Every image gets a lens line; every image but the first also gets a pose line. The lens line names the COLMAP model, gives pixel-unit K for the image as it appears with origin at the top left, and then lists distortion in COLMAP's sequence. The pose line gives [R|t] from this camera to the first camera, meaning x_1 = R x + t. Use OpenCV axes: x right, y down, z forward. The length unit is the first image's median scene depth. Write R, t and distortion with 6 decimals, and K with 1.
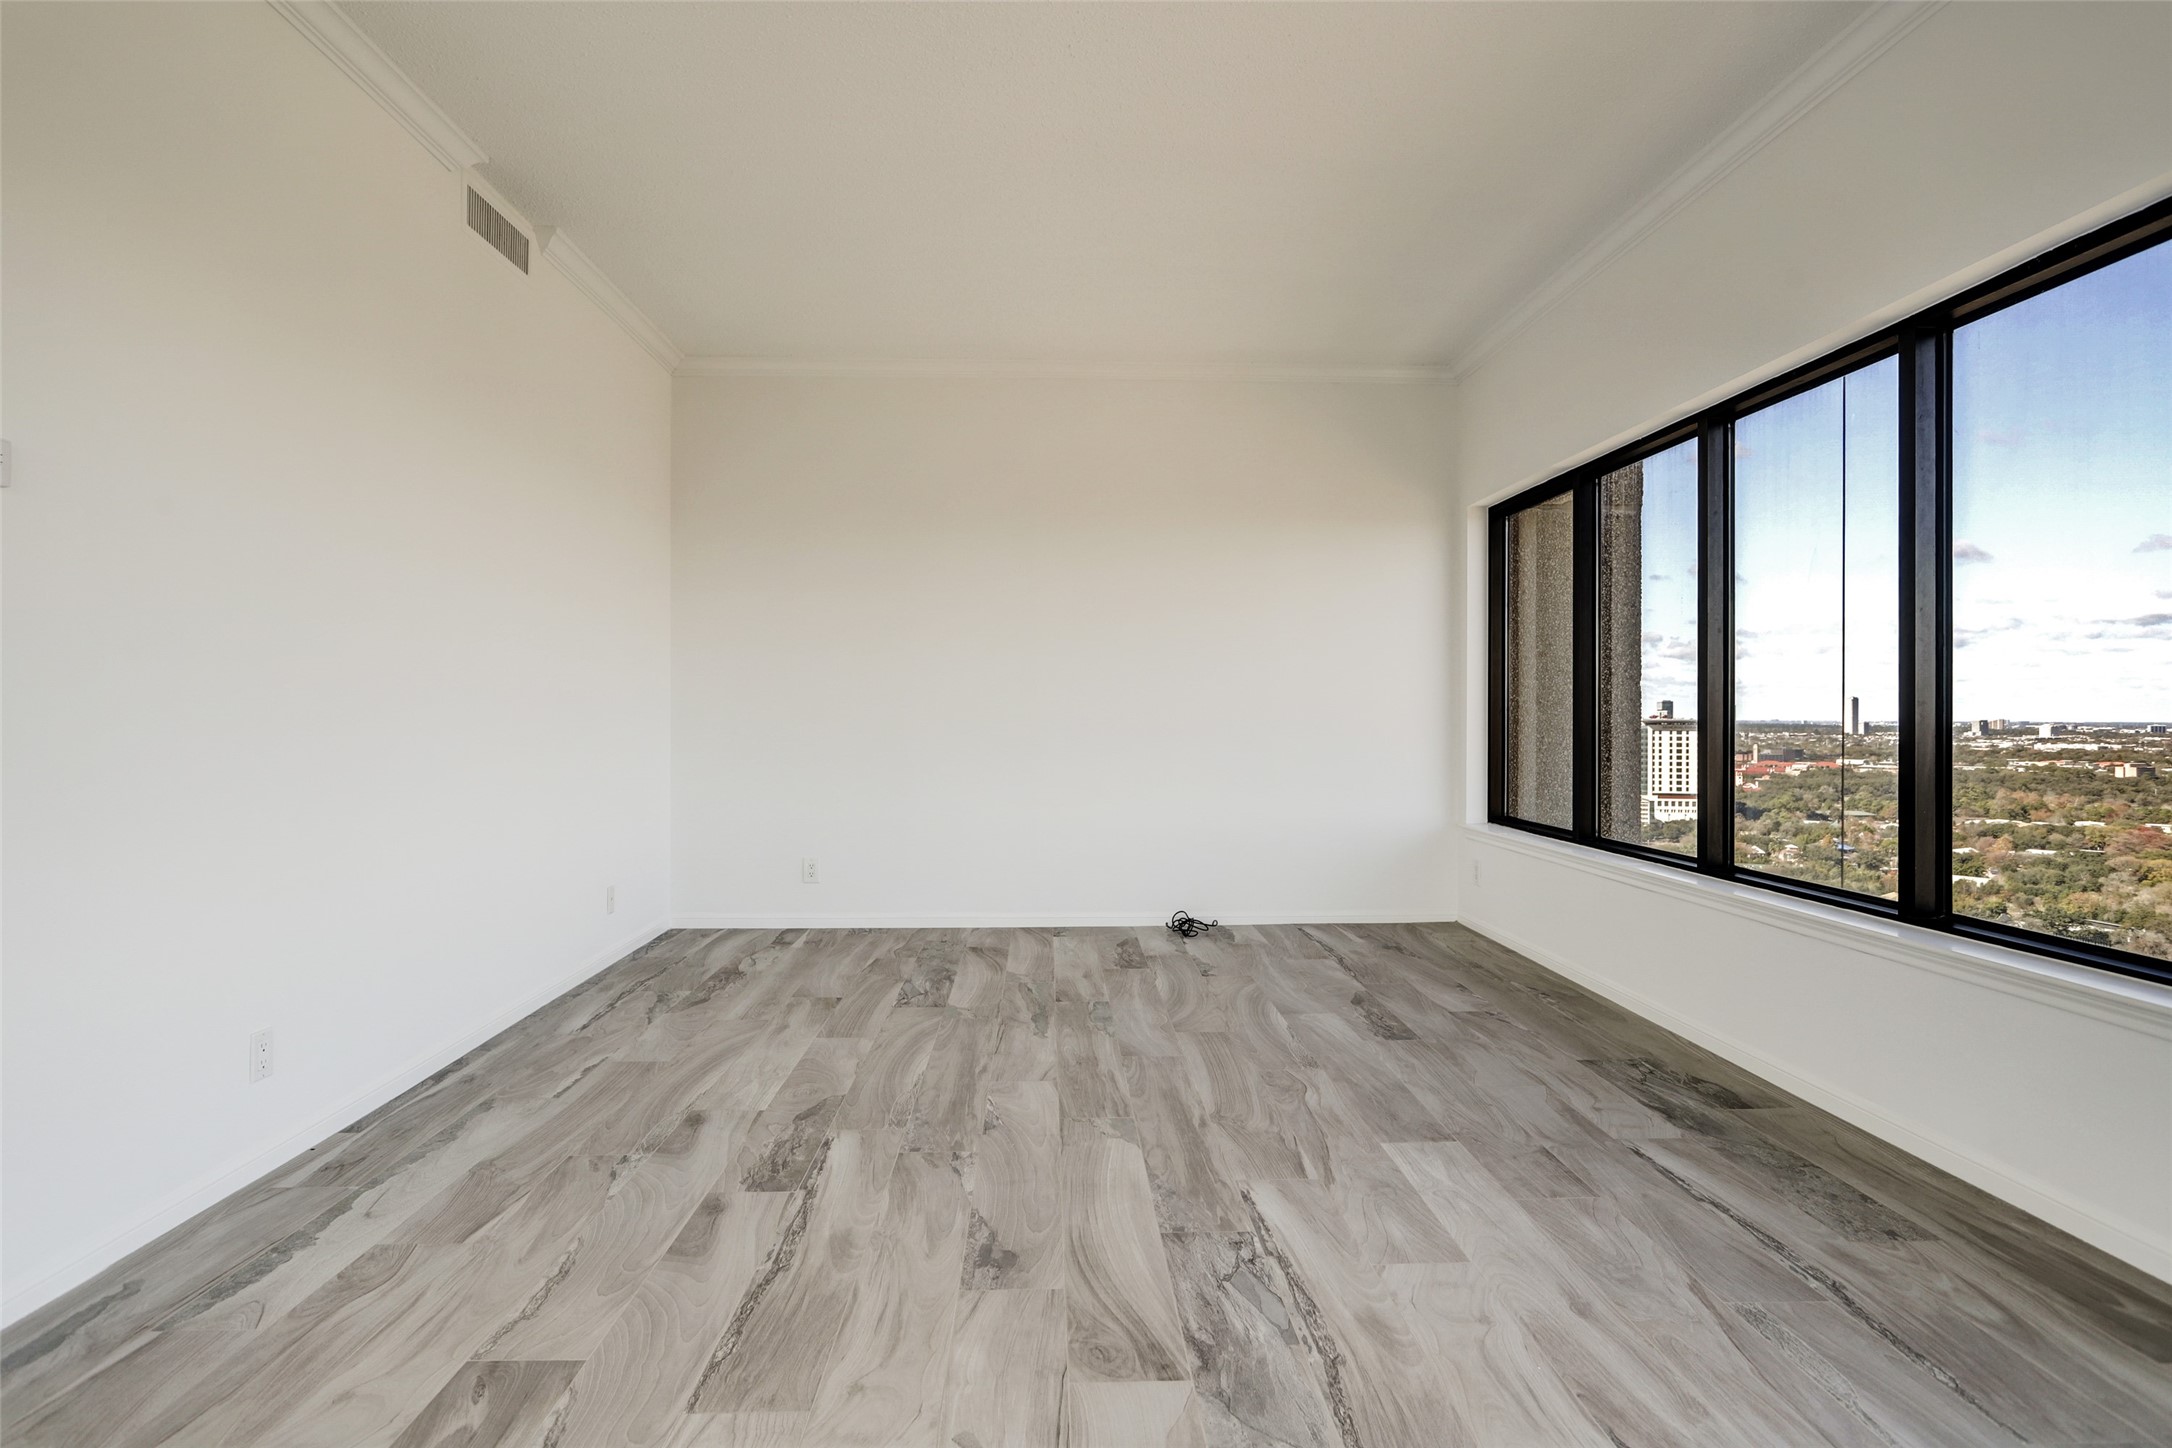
lens RADIAL K [[1121.4, 0, 1086.0], [0, 1121.4, 724.0], [0, 0, 1]] dist [-0.005362, -0.000796]
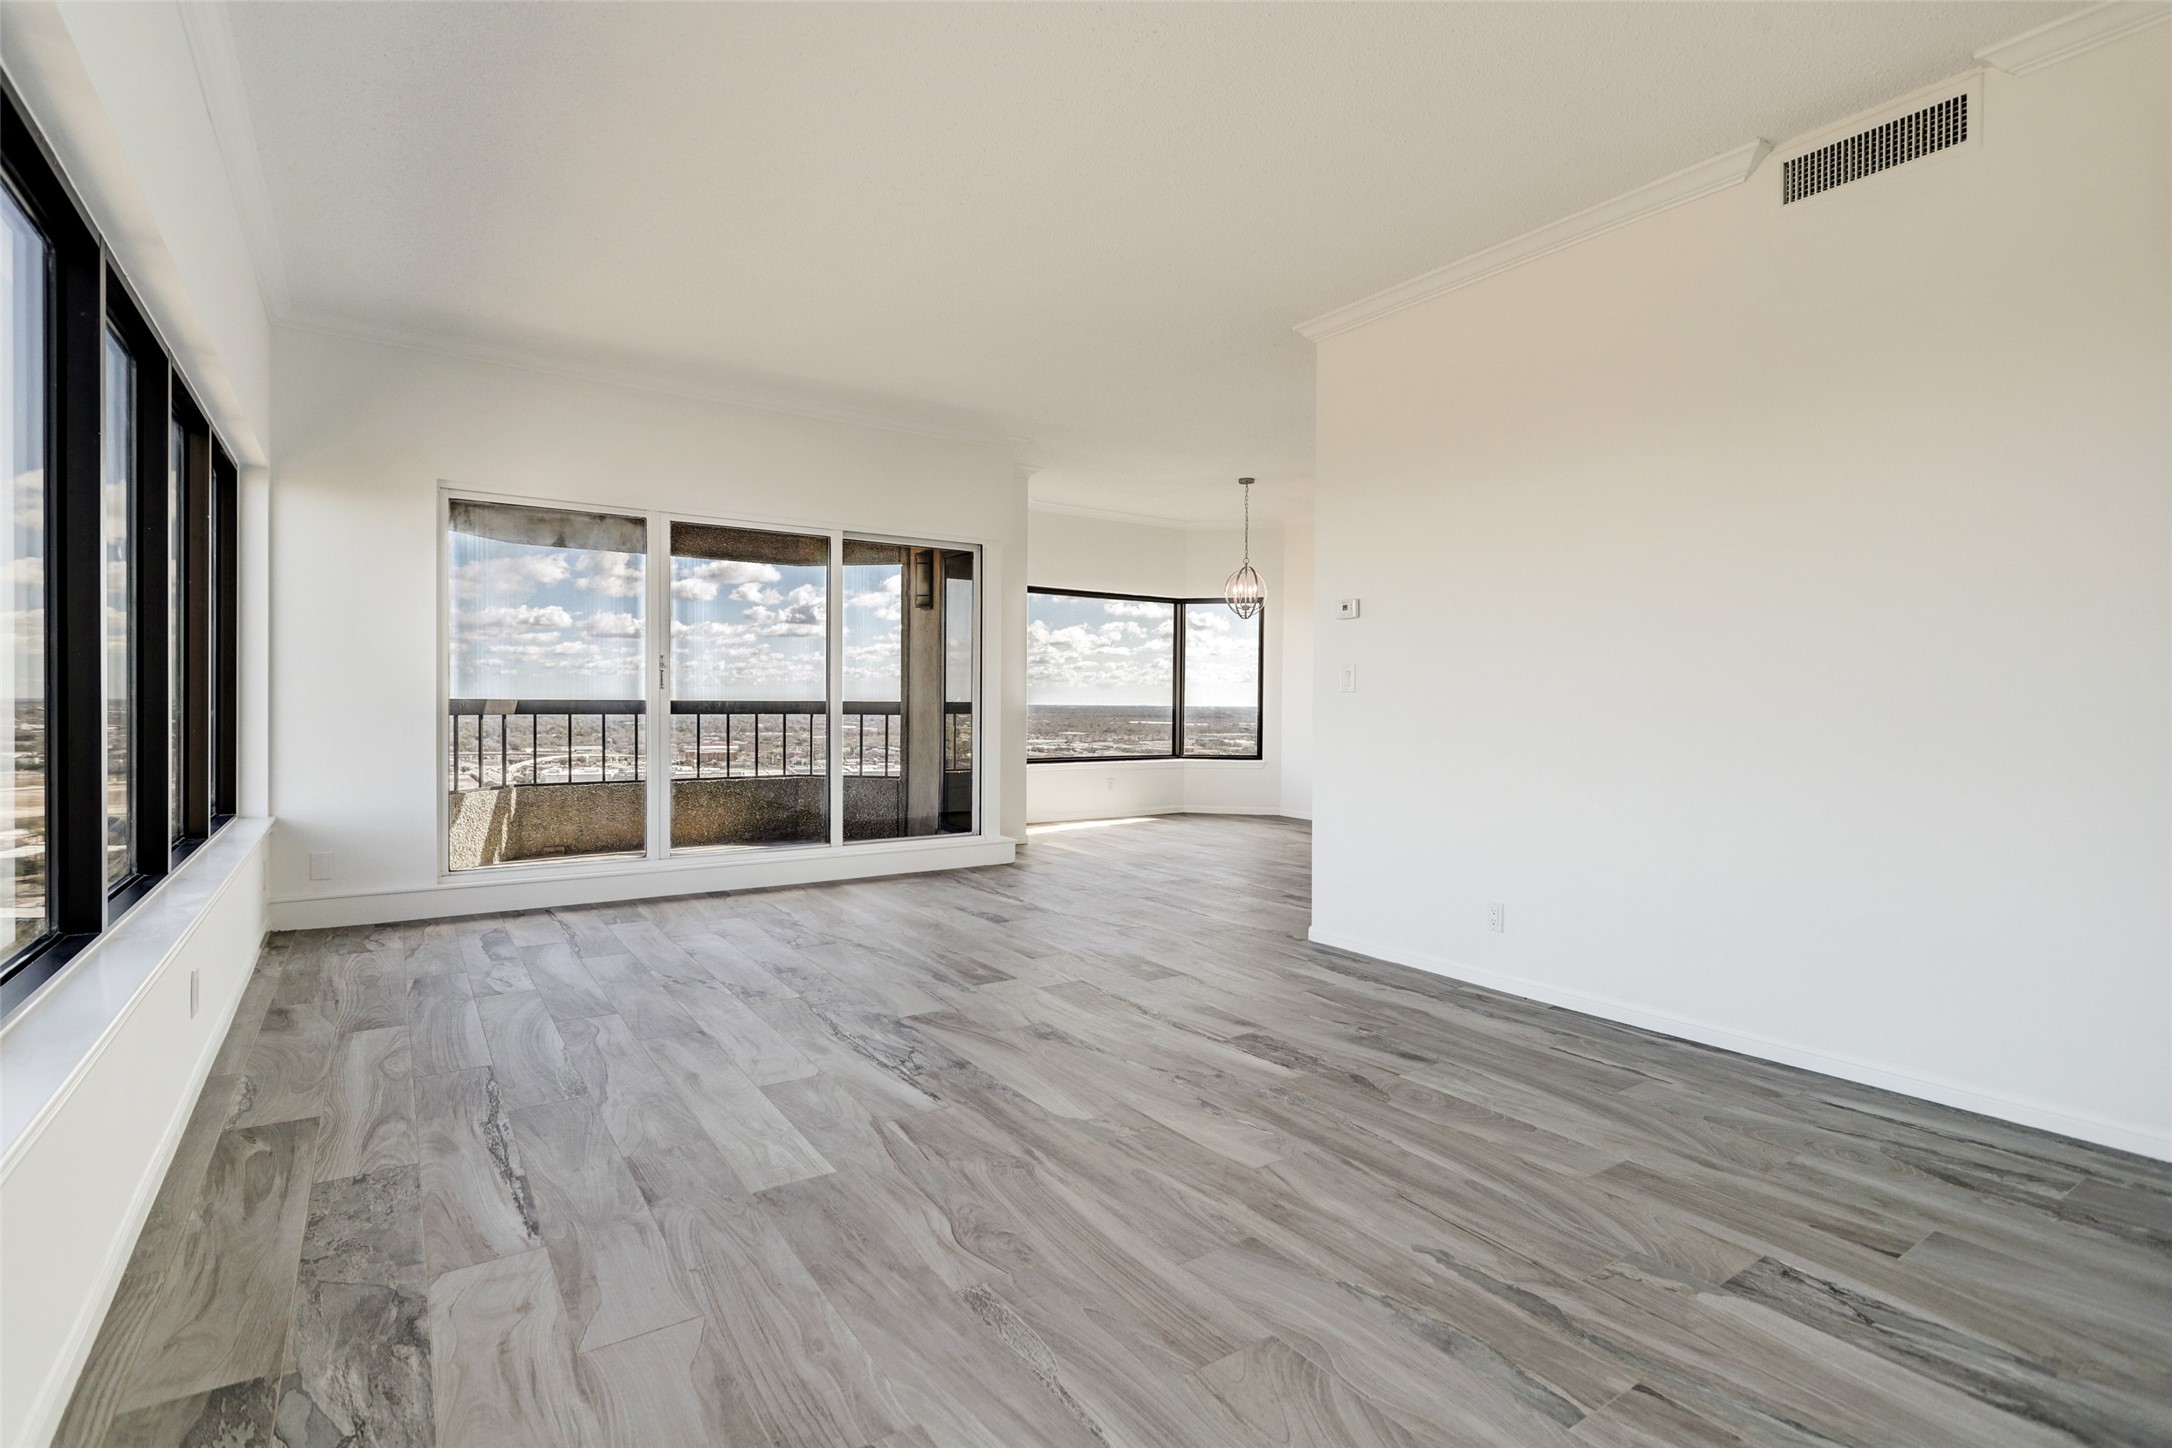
lens RADIAL K [[1036.5, 0, 1076.6], [0, 1036.5, 709.3], [0, 0, 1]] dist [-0.003244, 0.000833]
pose [[-0.848245, -0.004159, -0.529588, 0.577507], [-0.013932, 0.999798, 0.014463, -0.020385], [0.529421, 0.019647, -0.848132, 1.916777]]
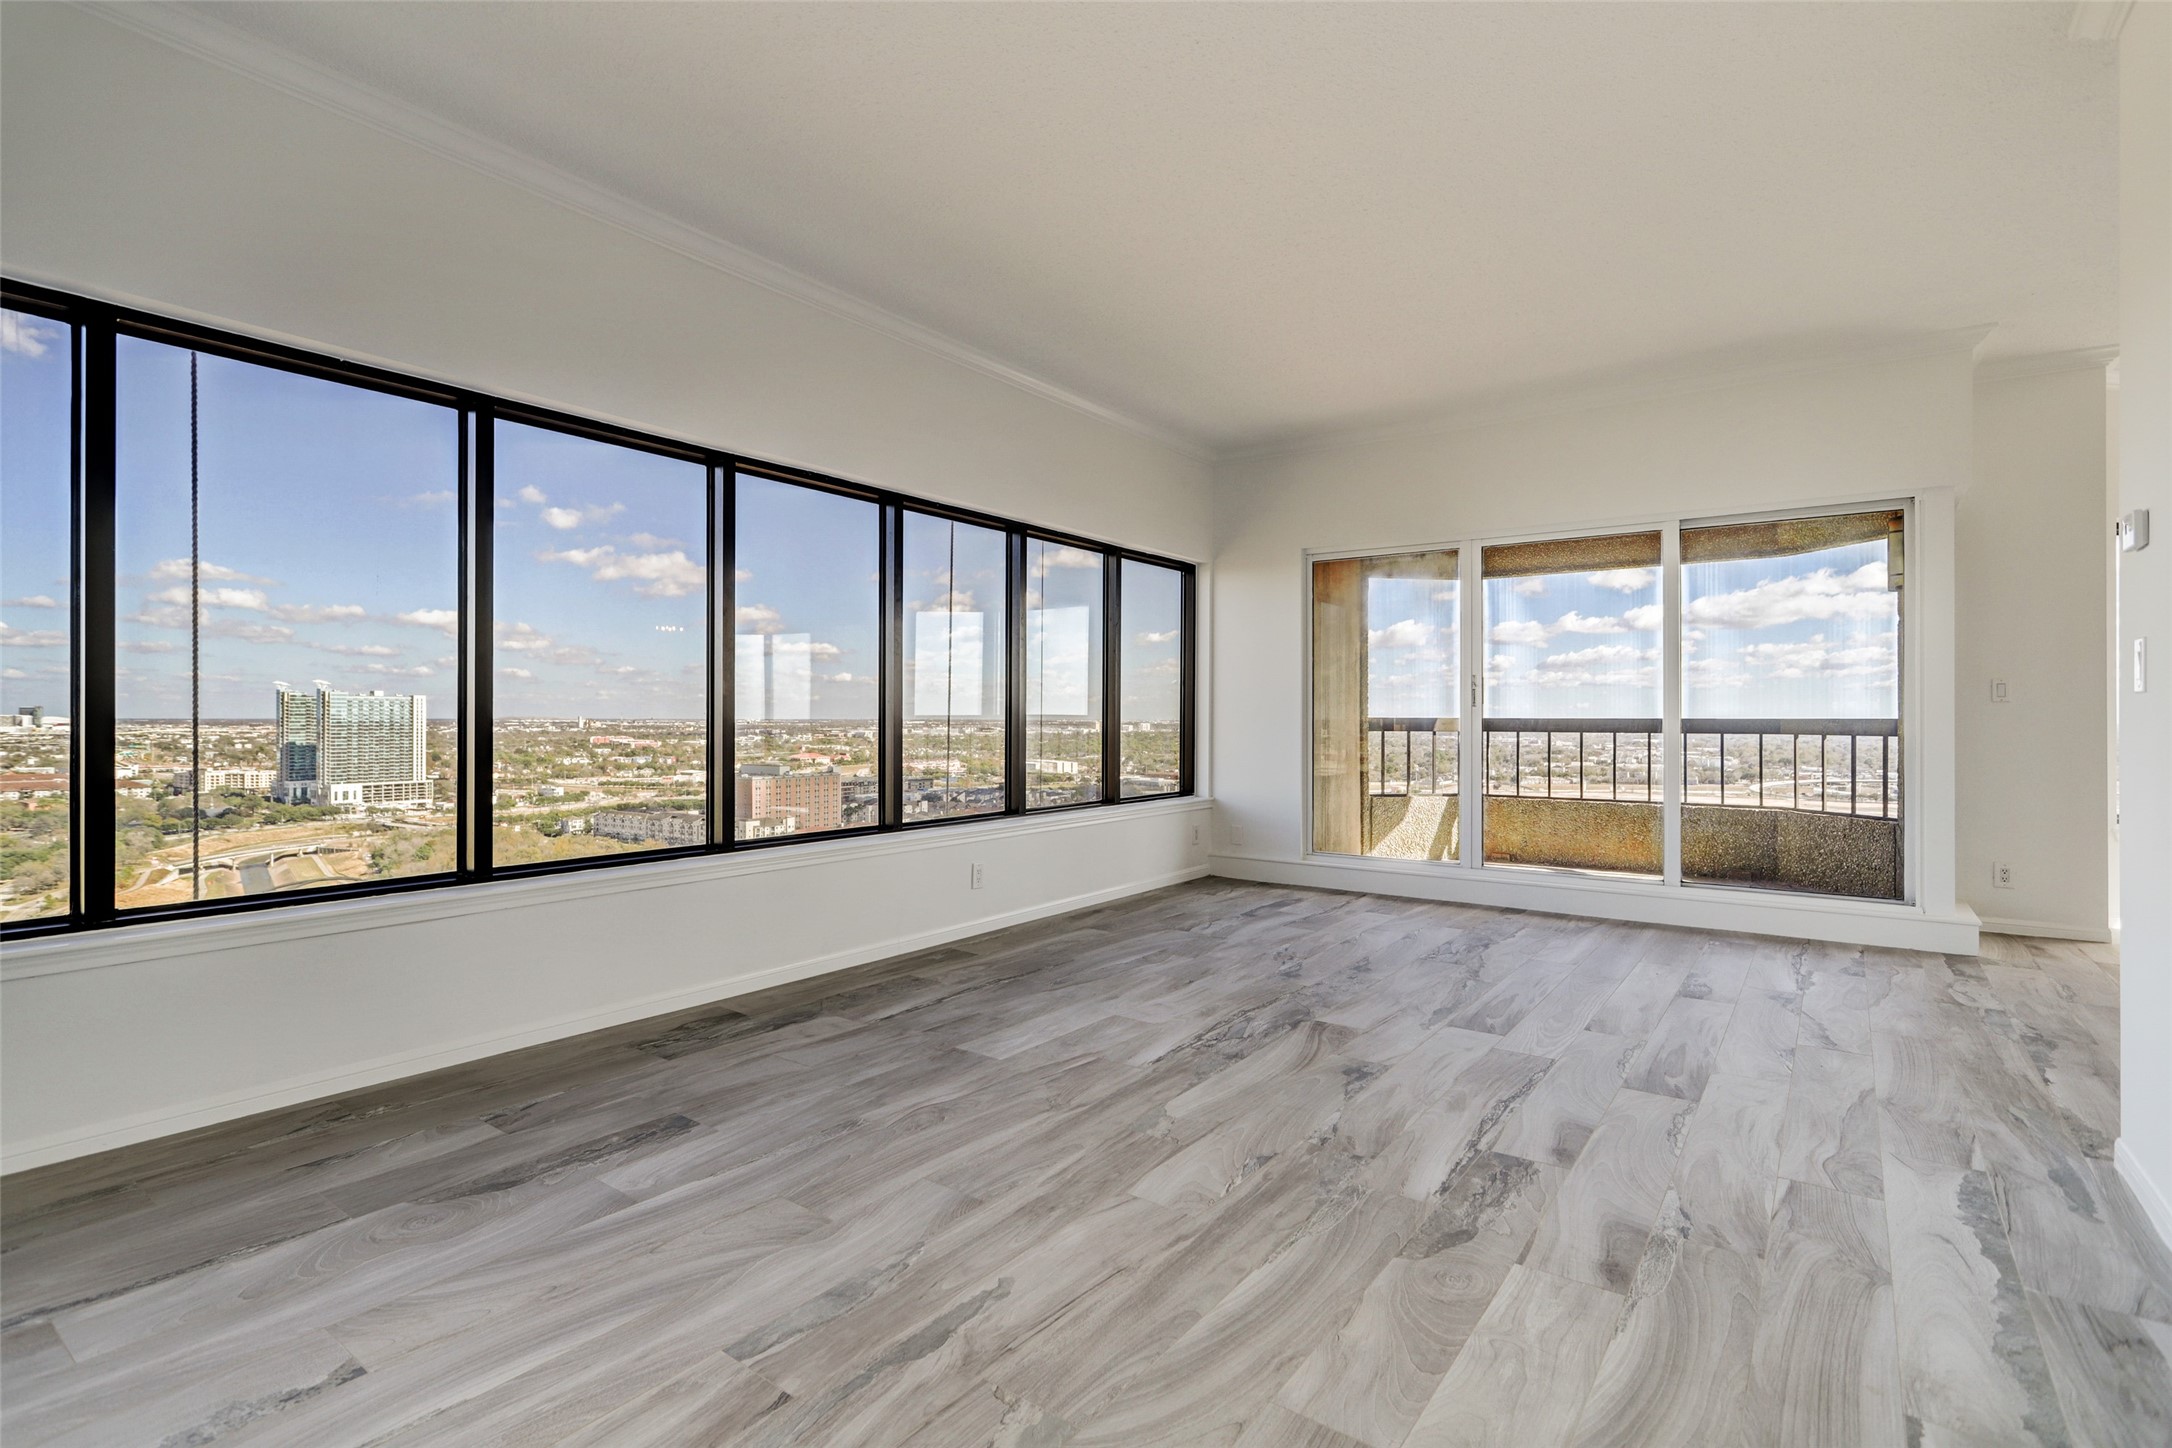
lens RADIAL K [[1036.5, 0, 1076.6], [0, 1036.5, 709.3], [0, 0, 1]] dist [-0.003244, 0.000833]
pose [[-0.777686, 0.000357, 0.628653, -0.558292], [0.001506, 0.999998, 0.001294, -0.018217], [-0.628651, 0.001953, -0.777685, 1.945785]]
